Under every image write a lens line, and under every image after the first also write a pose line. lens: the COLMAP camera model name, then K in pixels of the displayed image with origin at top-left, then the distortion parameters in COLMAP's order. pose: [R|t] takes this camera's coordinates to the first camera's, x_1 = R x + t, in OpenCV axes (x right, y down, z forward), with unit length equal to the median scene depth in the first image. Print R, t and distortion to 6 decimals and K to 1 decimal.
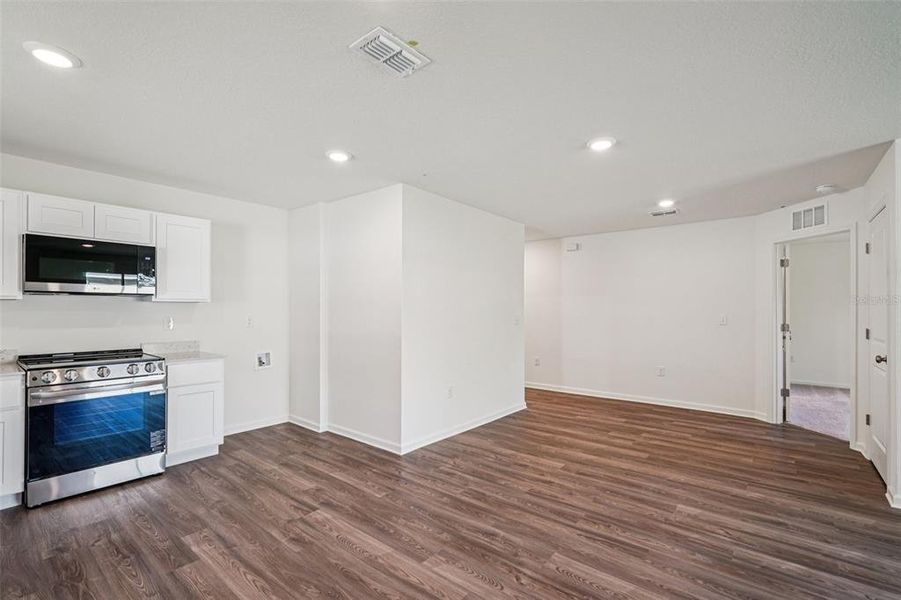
lens RADIAL K [[404.8, 0, 451.5], [0, 404.8, 306.4], [0, 0, 1]] dist [-0.001376, -0.000016]
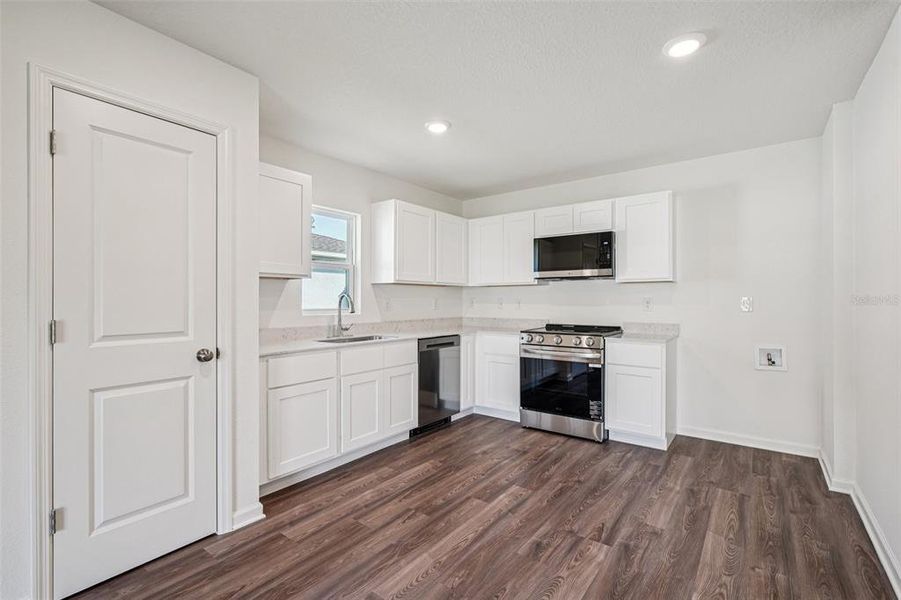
lens RADIAL K [[408.2, 0, 450.5], [0, 408.2, 300.0], [0, 0, 1]] dist [0.001530, 0.000076]
pose [[0.041643, -0.005519, -0.999117, 0.355522], [0.009036, 0.999946, -0.005147, 0.039117], [0.999092, -0.008814, 0.041690, 0.574425]]
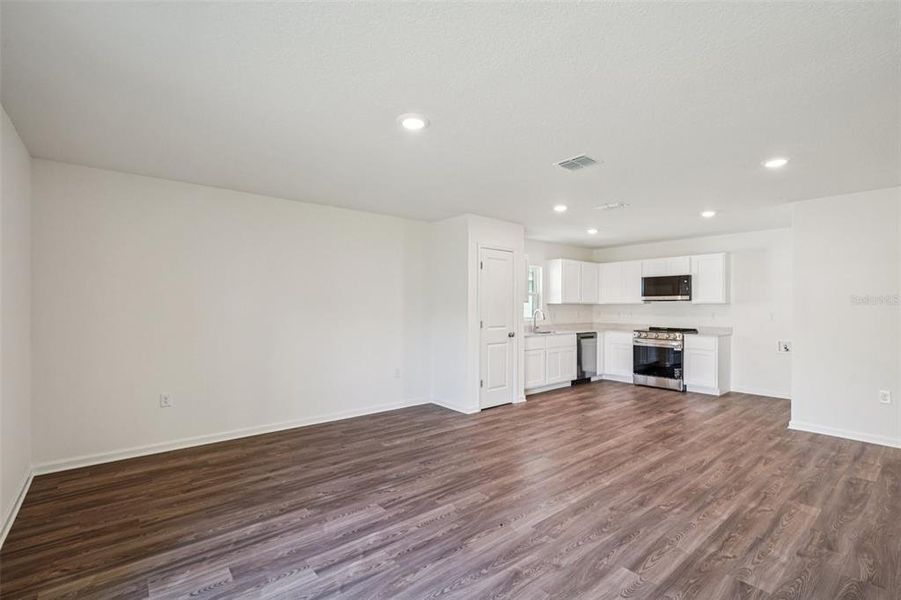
lens RADIAL K [[404.8, 0, 451.5], [0, 404.8, 306.4], [0, 0, 1]] dist [-0.001376, -0.000016]
pose [[-0.188573, -0.005205, -0.982045, 1.461598], [0.005870, 0.999962, -0.006427, 0.007677], [0.982042, -0.006977, -0.188536, 0.284140]]
